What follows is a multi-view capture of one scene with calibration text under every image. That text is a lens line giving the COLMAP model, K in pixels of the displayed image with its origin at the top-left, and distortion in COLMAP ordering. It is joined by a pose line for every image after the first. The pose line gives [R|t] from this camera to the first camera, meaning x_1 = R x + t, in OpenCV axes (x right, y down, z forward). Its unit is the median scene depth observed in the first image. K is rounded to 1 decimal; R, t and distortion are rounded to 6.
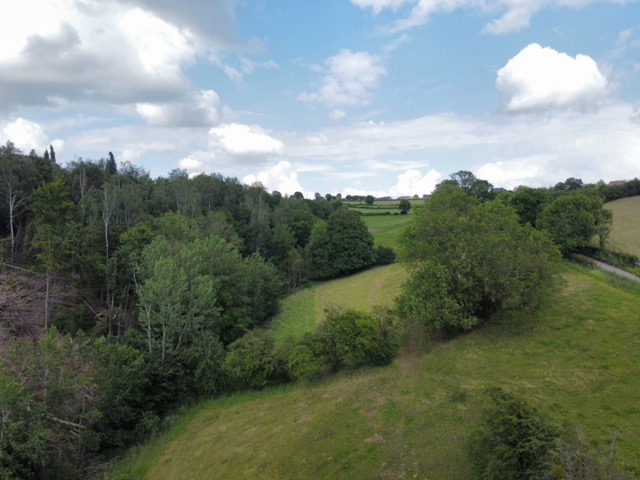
lens RADIAL K [[477.8, 0, 322.6], [0, 477.8, 238.5], [0, 0, 1]] dist [0.149549, -0.299049]
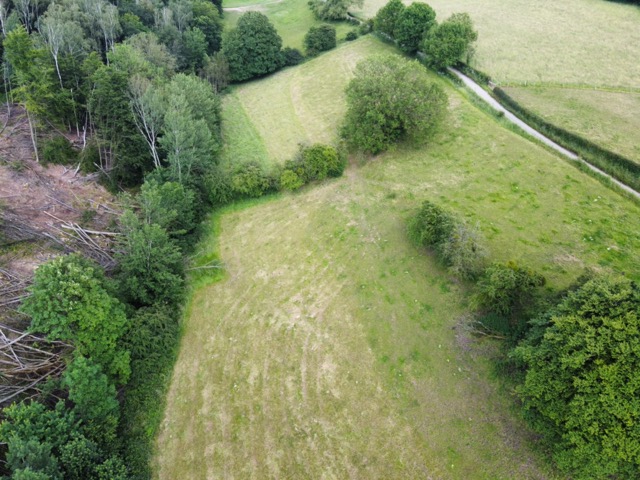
lens RADIAL K [[477.8, 0, 322.6], [0, 477.8, 238.5], [0, 0, 1]] dist [0.149549, -0.299049]
pose [[0.960032, -0.135371, 0.244975, -0.141835], [0.005343, 0.883960, 0.467532, -0.122889], [-0.279838, -0.447537, 0.849353, -0.172670]]
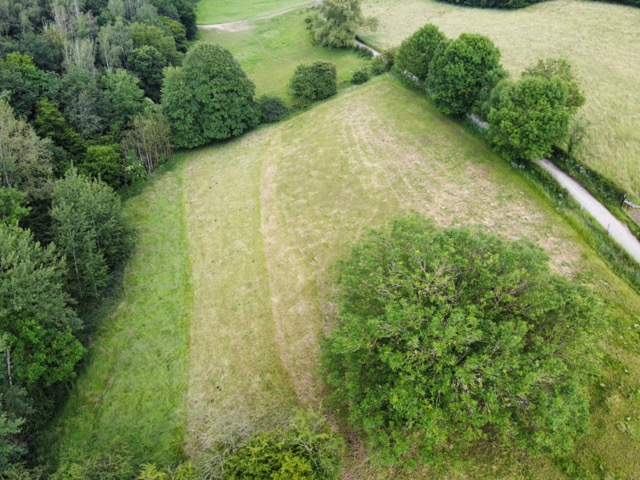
lens RADIAL K [[477.8, 0, 322.6], [0, 477.8, 238.5], [0, 0, 1]] dist [0.149549, -0.299049]
pose [[0.966161, -0.128943, 0.223396, 0.014445], [0.011099, 0.886064, 0.463430, -0.140004], [-0.257699, -0.445268, 0.857512, 0.257642]]
